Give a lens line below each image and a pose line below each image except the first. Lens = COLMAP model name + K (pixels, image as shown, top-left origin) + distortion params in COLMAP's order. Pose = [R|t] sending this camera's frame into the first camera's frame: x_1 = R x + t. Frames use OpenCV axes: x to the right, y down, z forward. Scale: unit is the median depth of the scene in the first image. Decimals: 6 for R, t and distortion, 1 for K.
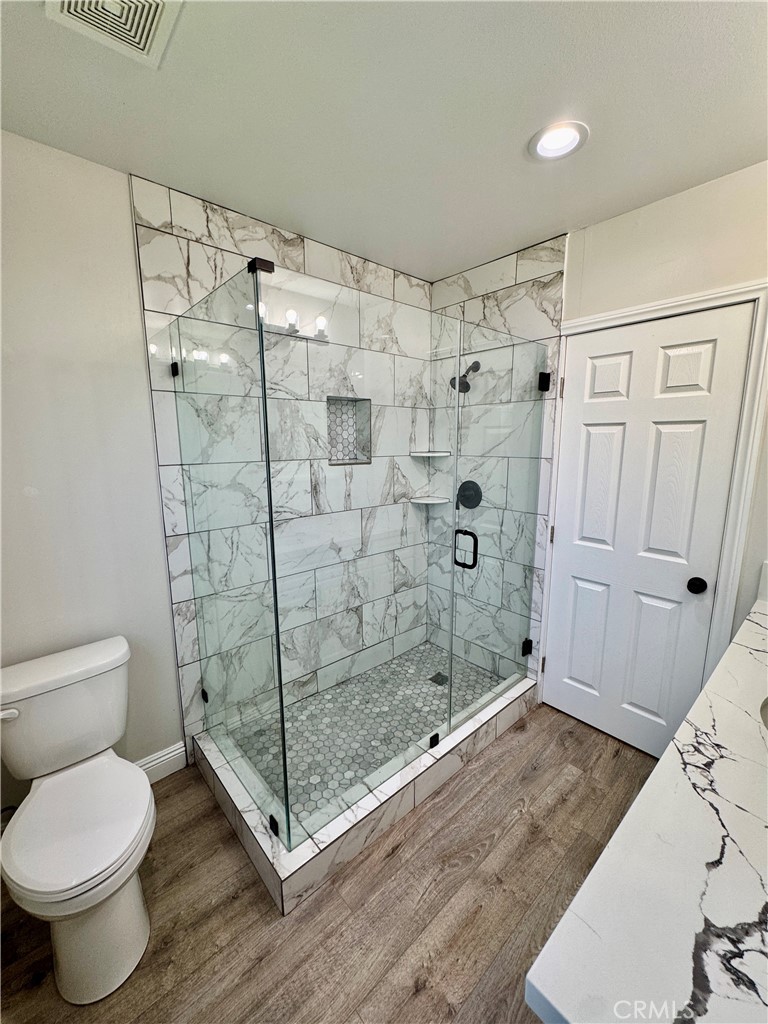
lens RADIAL K [[409.2, 0, 381.7], [0, 409.2, 510.1], [0, 0, 1]] dist [-0.000761, 0.000342]
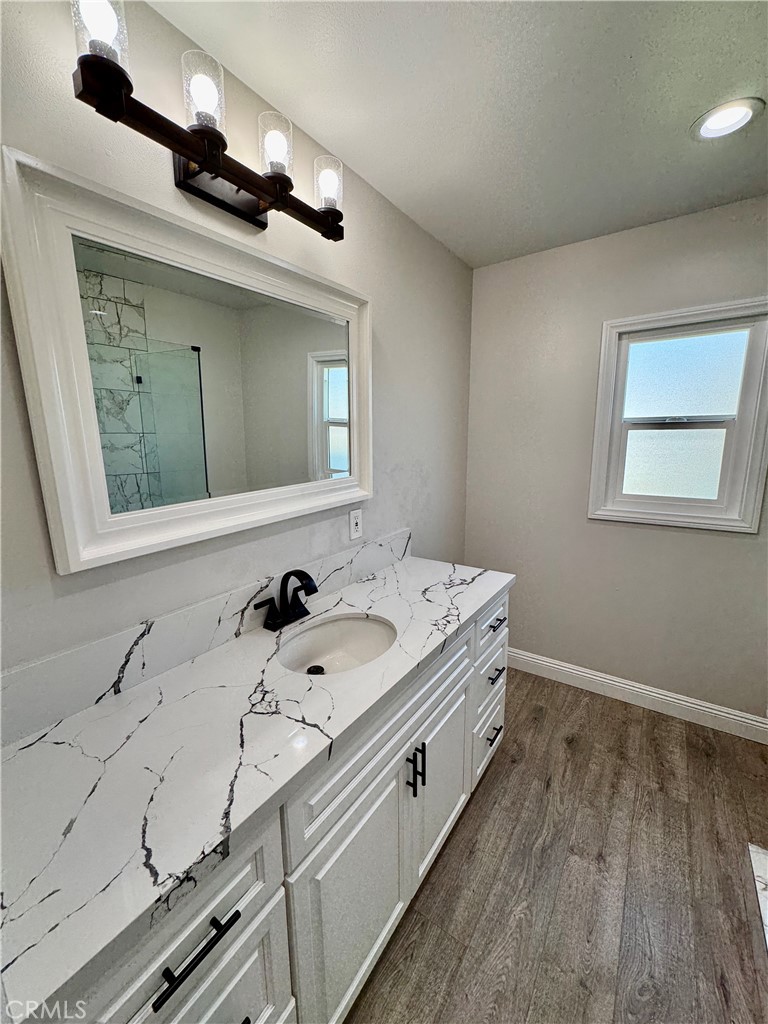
lens RADIAL K [[409.2, 0, 380.8], [0, 409.2, 512.0], [0, 0, 1]] dist [-0.000761, 0.000342]
pose [[-0.971498, 0.056896, -0.230119, 0.941030], [-0.026106, 0.939184, 0.342420, -0.262109], [0.235607, 0.338667, -0.910930, 1.548445]]
